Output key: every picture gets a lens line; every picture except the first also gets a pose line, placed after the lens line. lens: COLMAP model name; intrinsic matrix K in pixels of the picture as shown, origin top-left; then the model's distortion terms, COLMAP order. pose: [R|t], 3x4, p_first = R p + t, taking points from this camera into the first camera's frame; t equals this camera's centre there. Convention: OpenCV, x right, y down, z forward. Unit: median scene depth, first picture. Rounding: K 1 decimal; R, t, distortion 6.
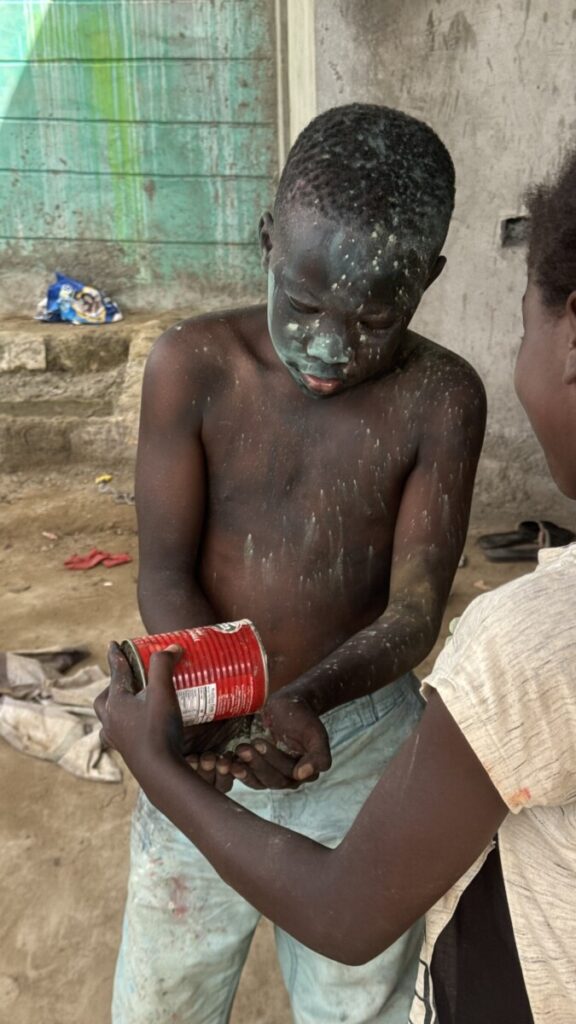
lens RADIAL K [[1524.3, 0, 288.0], [0, 1524.3, 512.0], [0, 0, 1]] dist [0.168888, -0.099634]
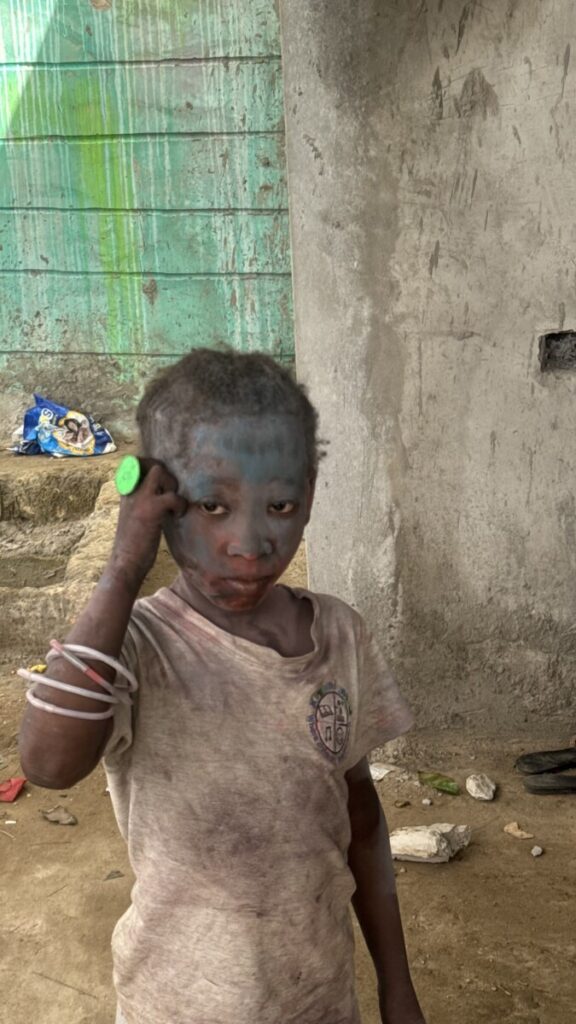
lens RADIAL K [[1784.1, 0, 288.0], [0, 1784.1, 512.0], [0, 0, 1]] dist [0.194169, 0.088299]
pose [[0.997600, -0.002126, -0.069211, 0.048101], [-0.003169, 0.997079, -0.076314, -0.022791], [0.069171, 0.076350, 0.994679, 0.077648]]
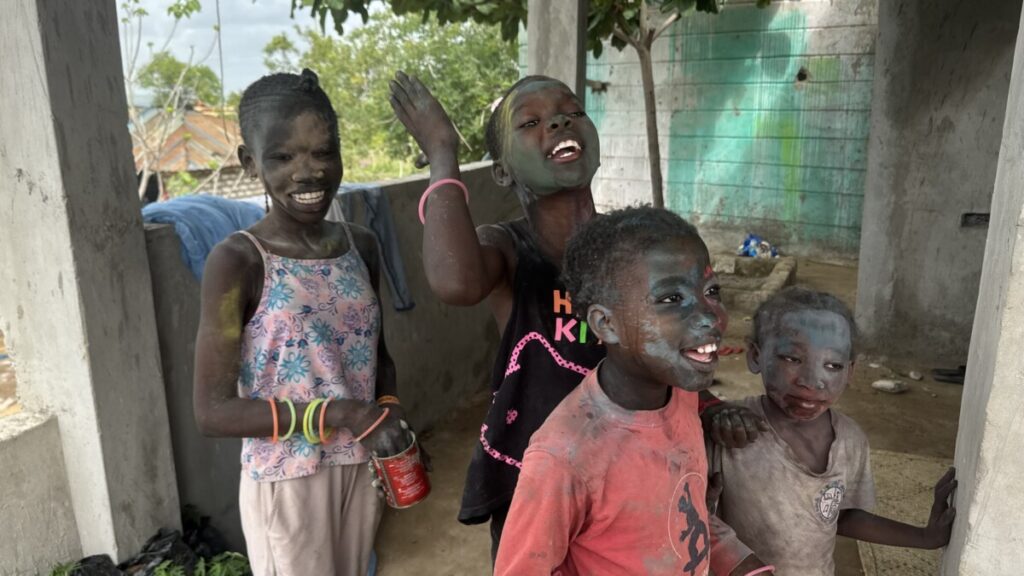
lens RADIAL K [[796.5, 0, 512.0], [0, 796.5, 288.0], [0, 0, 1]] dist [0.109890, -0.196355]
pose [[0.887146, 0.118014, -0.446145, 0.062511], [-0.165012, 0.983955, -0.067847, 0.048604], [0.430980, 0.133810, 0.892385, -0.123743]]
